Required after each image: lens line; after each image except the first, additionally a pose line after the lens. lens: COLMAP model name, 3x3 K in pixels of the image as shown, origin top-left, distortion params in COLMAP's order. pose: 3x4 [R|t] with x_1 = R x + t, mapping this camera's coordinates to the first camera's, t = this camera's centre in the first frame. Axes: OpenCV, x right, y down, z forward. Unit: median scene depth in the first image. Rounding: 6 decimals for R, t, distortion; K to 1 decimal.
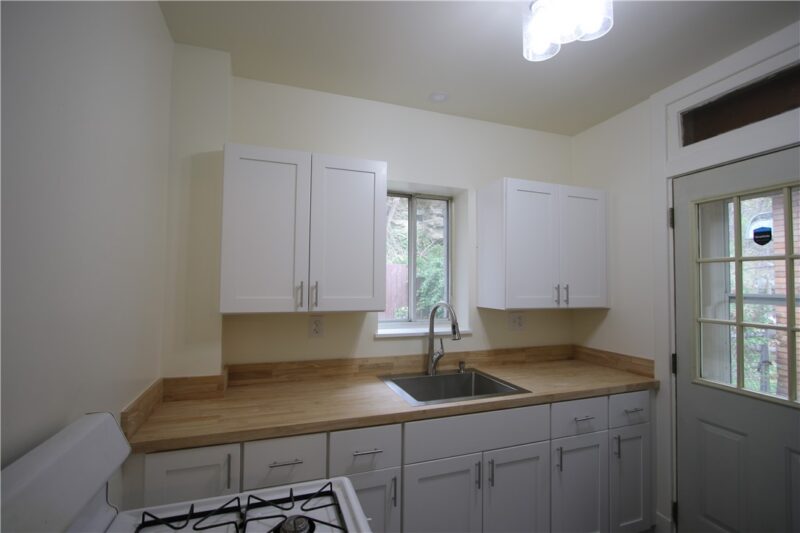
lens RADIAL K [[366.9, 0, 400.0], [0, 366.9, 266.5], [0, 0, 1]] dist [-0.014294, -0.000047]
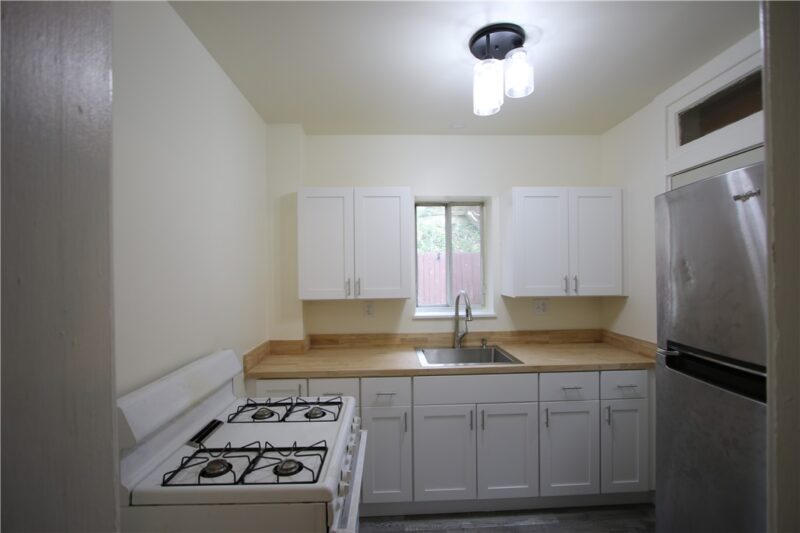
lens RADIAL K [[366.9, 0, 400.0], [0, 366.9, 266.5], [0, 0, 1]] dist [-0.014294, -0.000047]
pose [[0.954173, -0.022794, -0.298386, 0.305685], [0.034901, 0.998767, 0.035307, -0.043013], [0.297214, -0.044103, 0.953792, -0.278874]]
